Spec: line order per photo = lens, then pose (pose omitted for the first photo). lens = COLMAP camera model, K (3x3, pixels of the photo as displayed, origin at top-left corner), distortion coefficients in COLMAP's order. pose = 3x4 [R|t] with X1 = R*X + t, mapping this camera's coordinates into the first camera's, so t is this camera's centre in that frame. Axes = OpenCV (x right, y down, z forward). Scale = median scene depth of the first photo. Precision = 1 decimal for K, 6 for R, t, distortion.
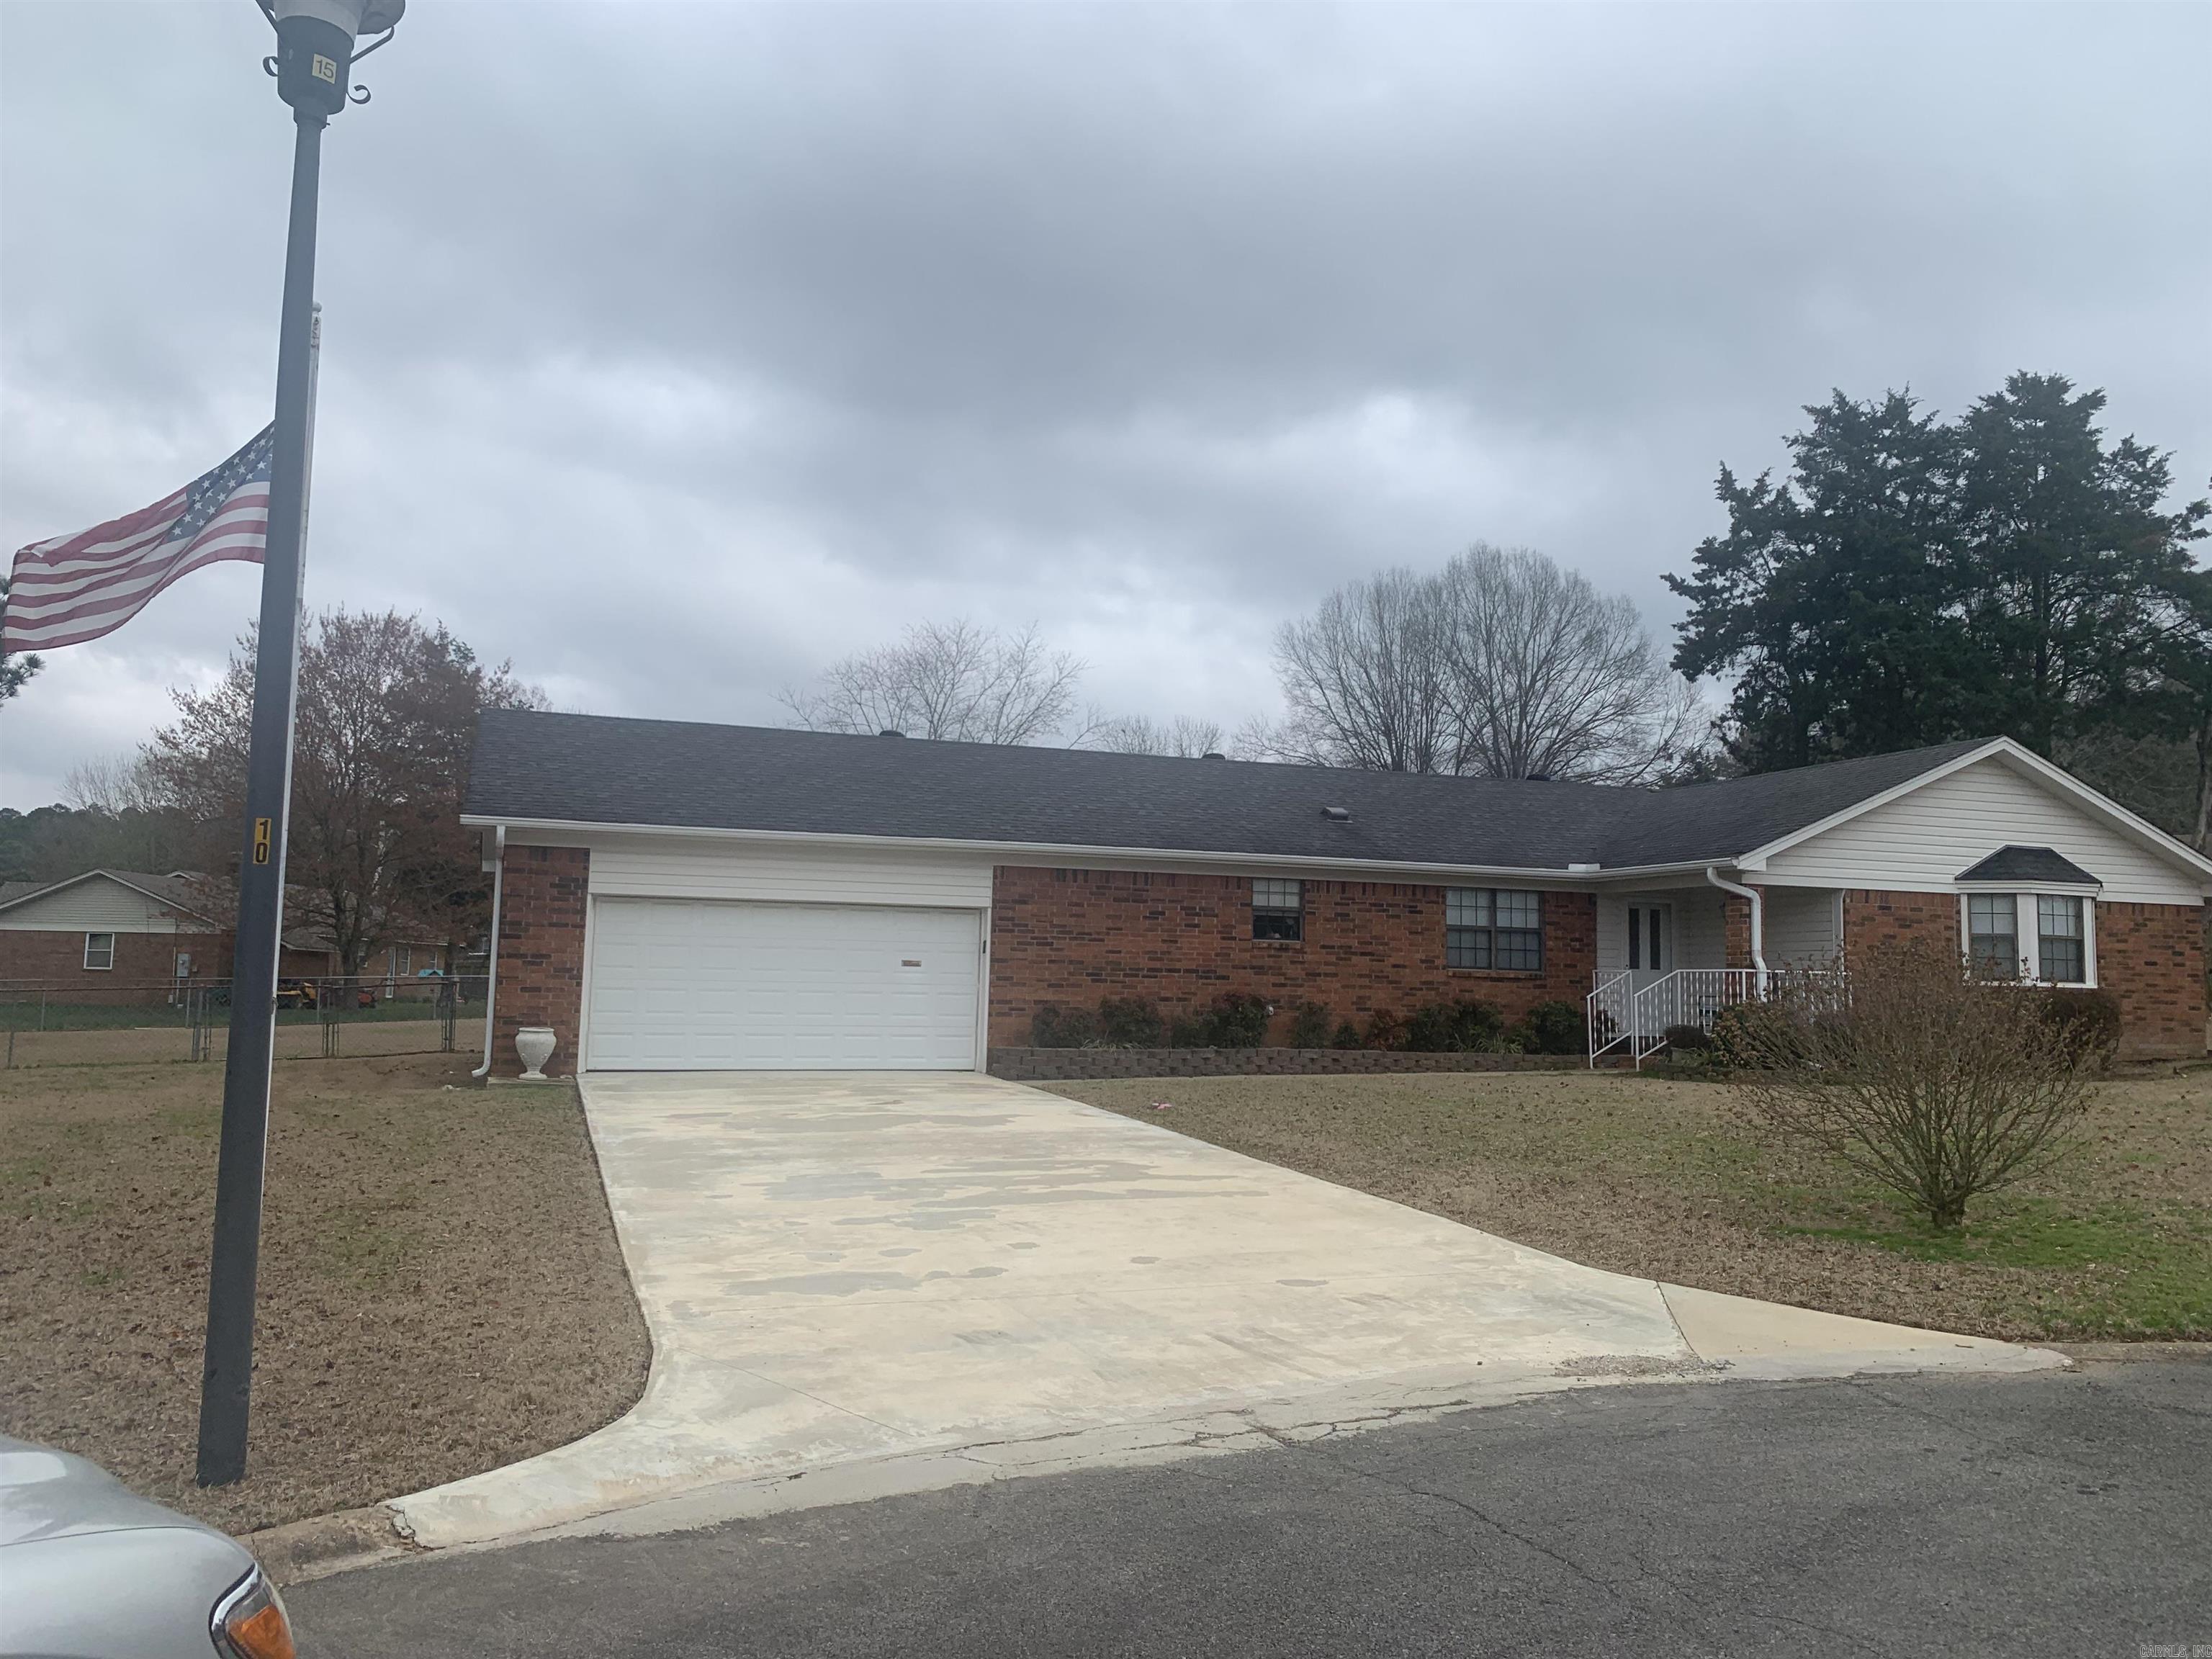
lens RADIAL K [[1680.6, 0, 1106.4], [0, 1680.6, 831.4], [0, 0, 1]] dist [0.025838, -0.027672]
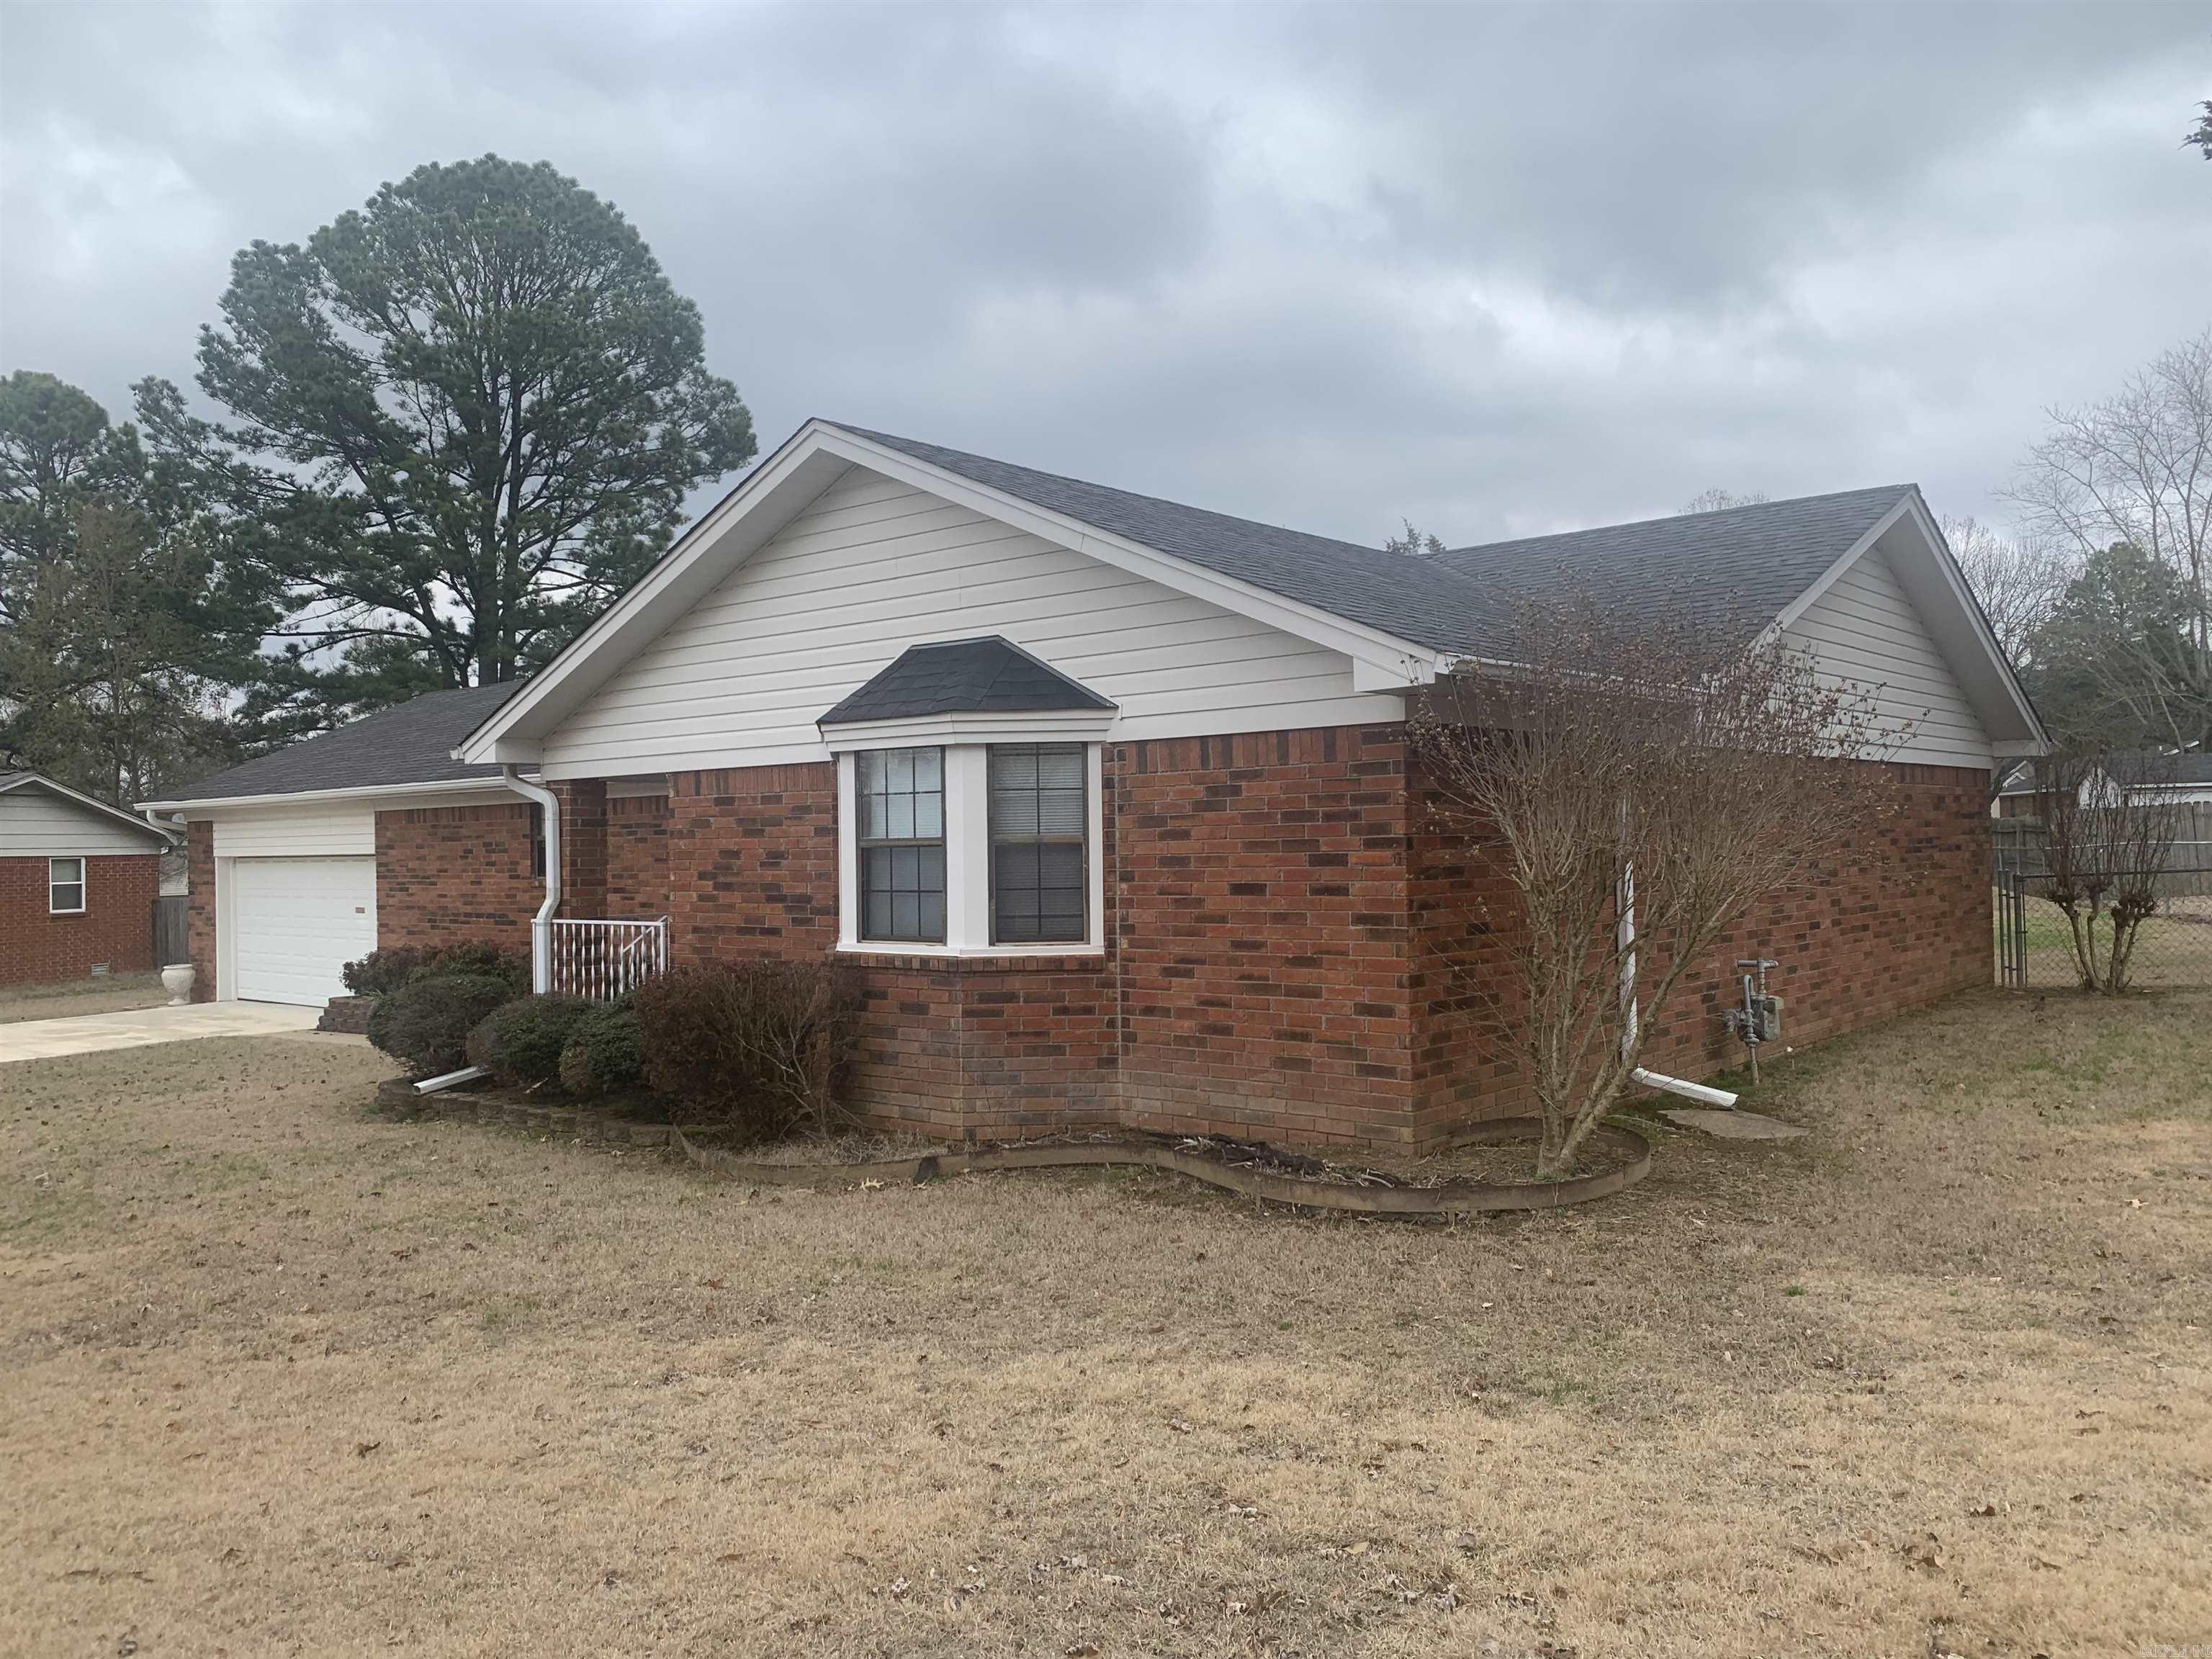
lens RADIAL K [[1680.6, 0, 1106.4], [0, 1680.6, 825.3], [0, 0, 1]] dist [0.025838, -0.027672]
pose [[0.543694, -0.044167, -0.838121, 0.946615], [0.106619, 0.994158, 0.016774, 0.055209], [0.832484, -0.098480, 0.545227, 0.785496]]
